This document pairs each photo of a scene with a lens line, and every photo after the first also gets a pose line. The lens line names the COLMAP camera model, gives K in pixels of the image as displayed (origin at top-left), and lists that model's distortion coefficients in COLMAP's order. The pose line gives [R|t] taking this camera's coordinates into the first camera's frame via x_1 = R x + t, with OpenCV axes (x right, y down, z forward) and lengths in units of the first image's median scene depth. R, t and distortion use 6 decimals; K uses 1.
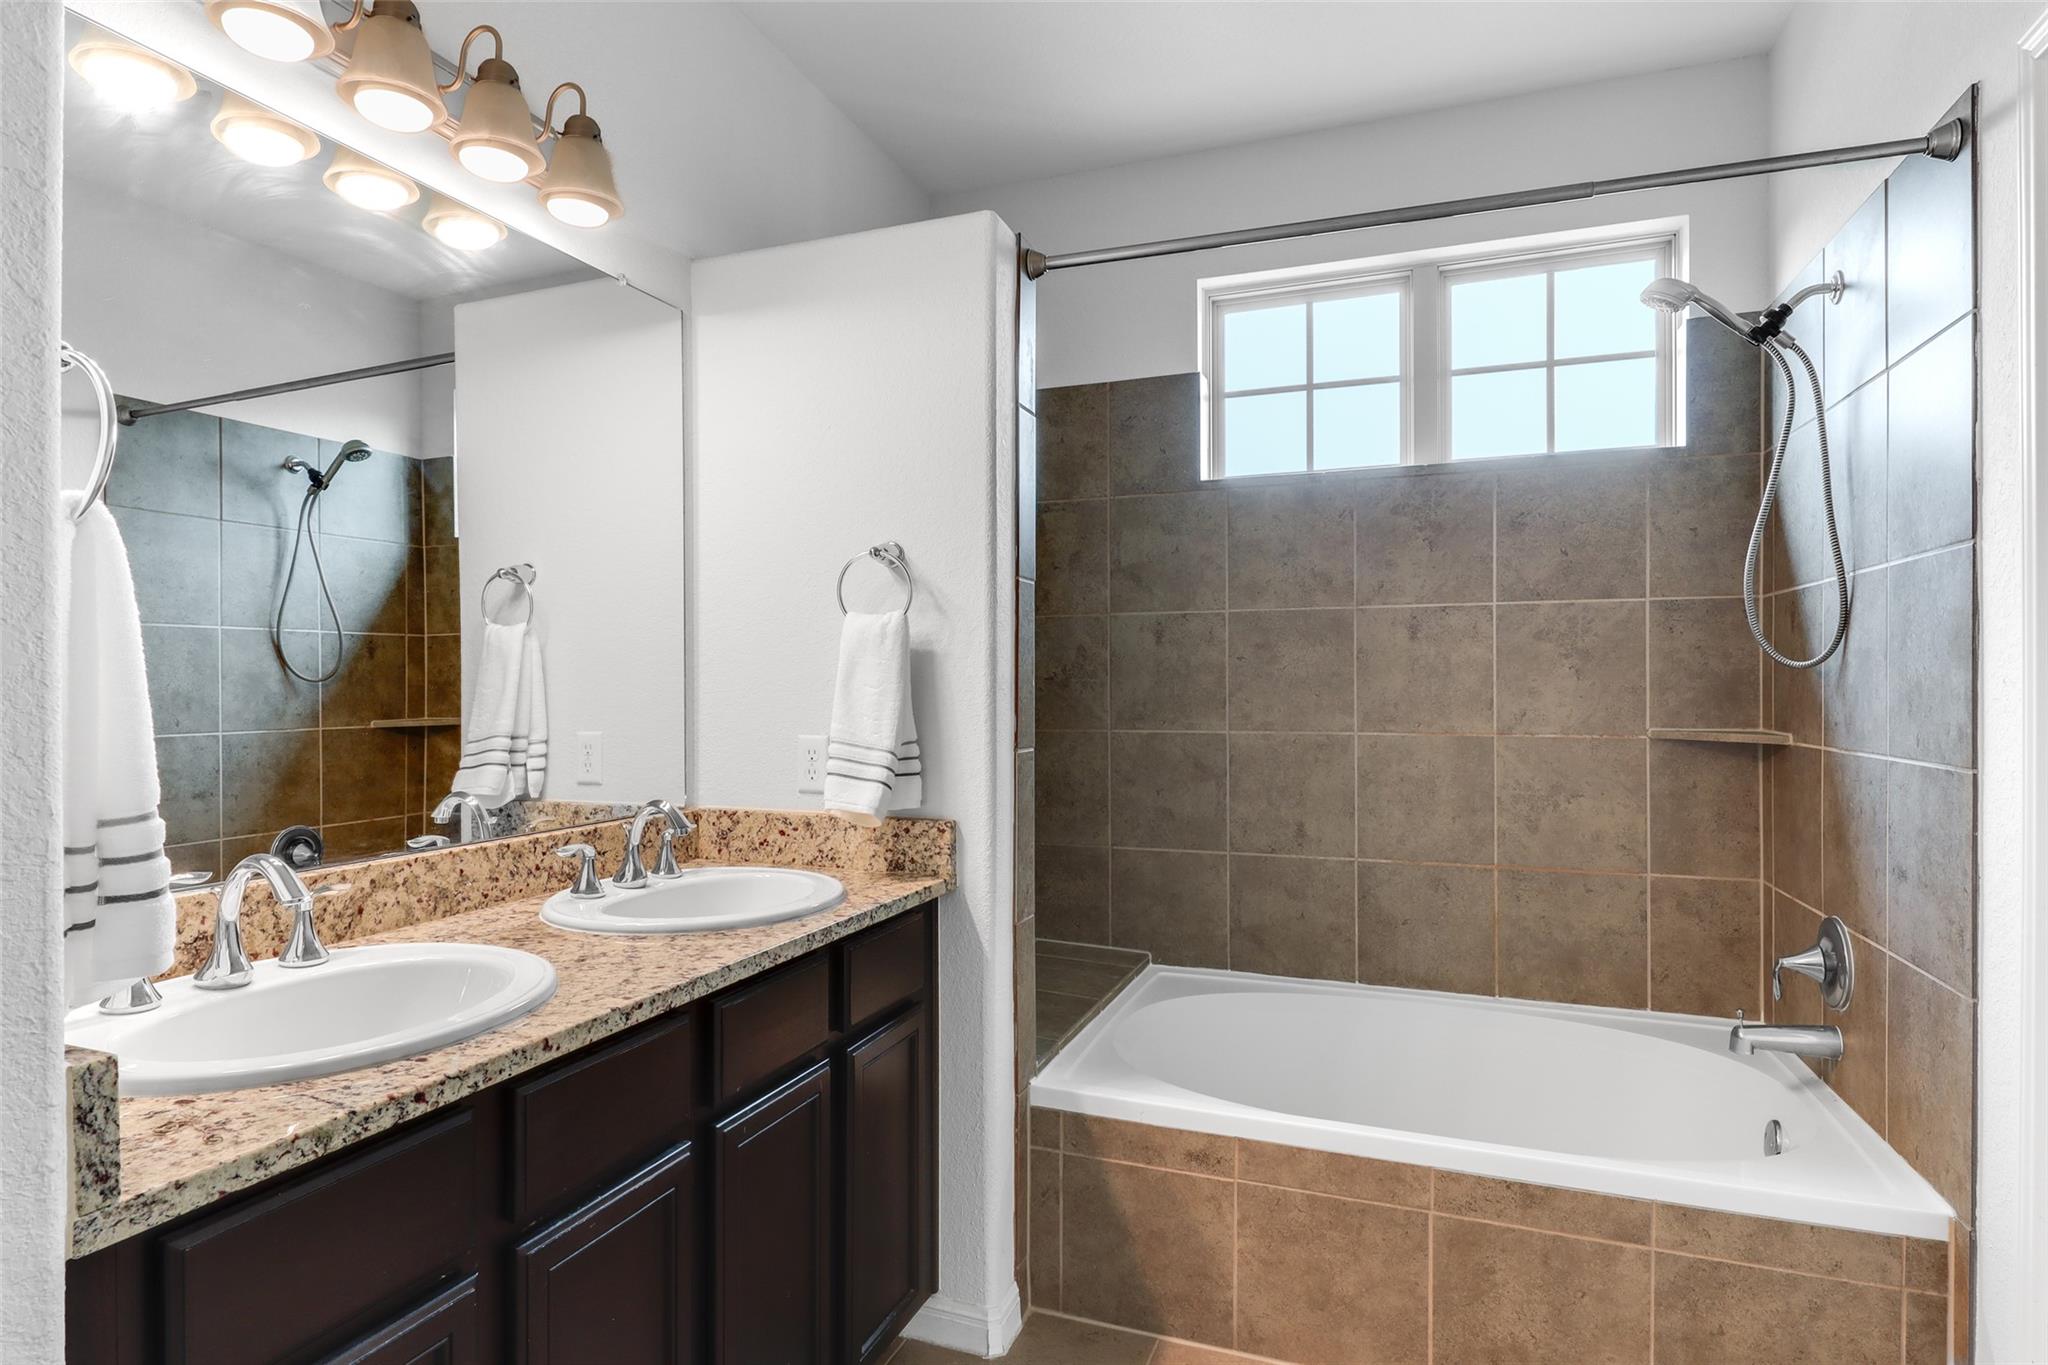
lens RADIAL K [[1047.5, 0, 1021.0], [0, 1047.5, 686.5], [0, 0, 1]] dist [0.009681, -0.000039]
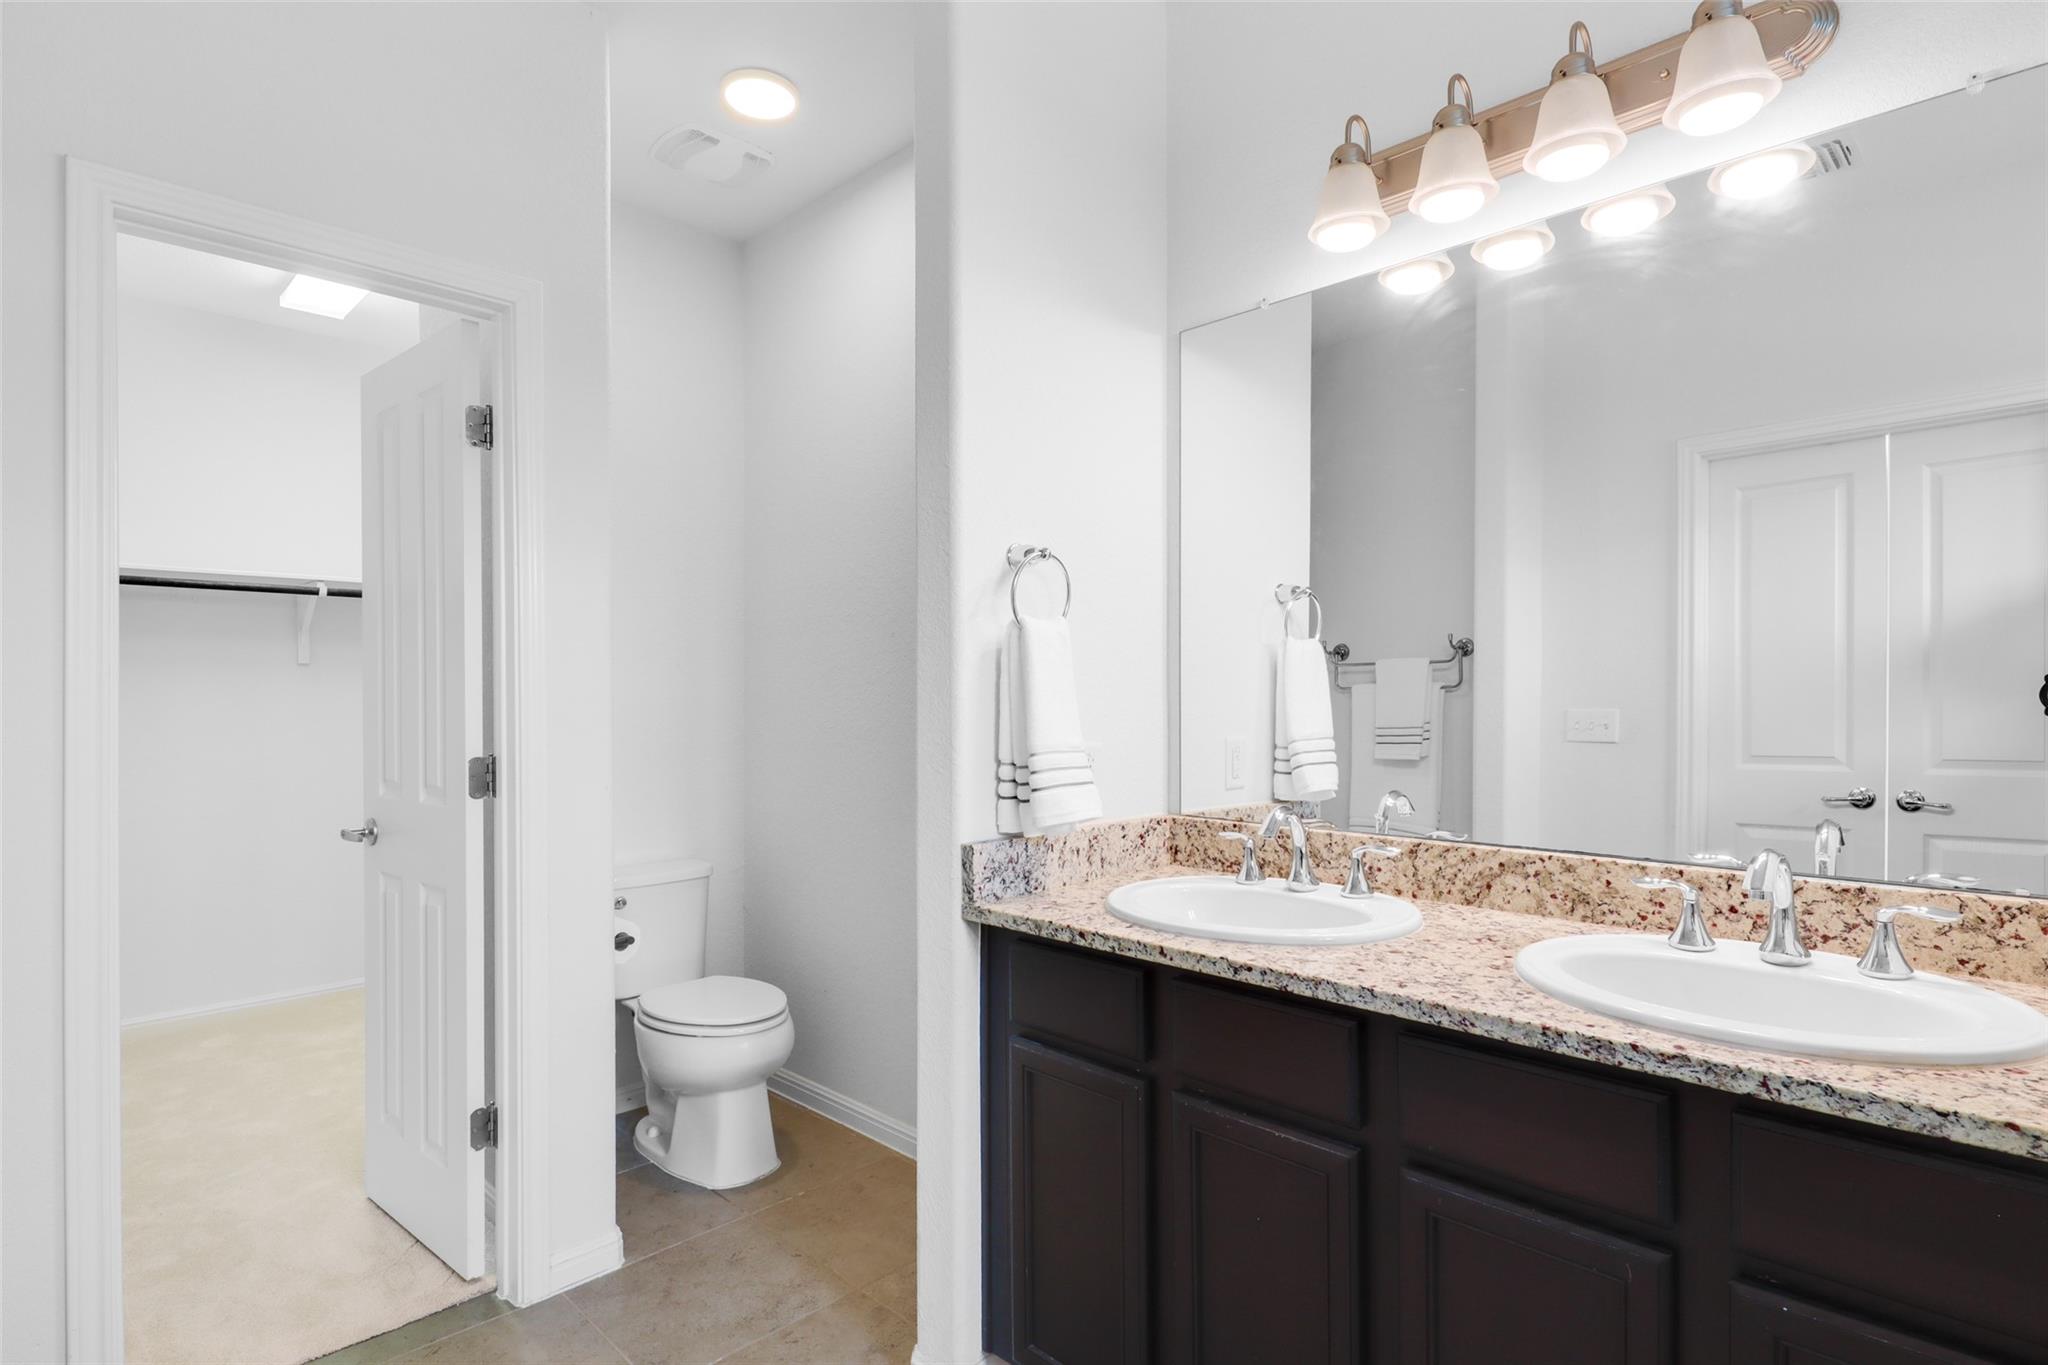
lens RADIAL K [[1047.5, 0, 1017.9], [0, 1047.5, 691.5], [0, 0, 1]] dist [0.009681, -0.000039]
pose [[-0.375931, 0.003459, -0.926641, 0.667287], [0.005499, 0.999984, 0.001502, -0.009204], [0.926631, -0.004531, -0.375944, 0.970369]]
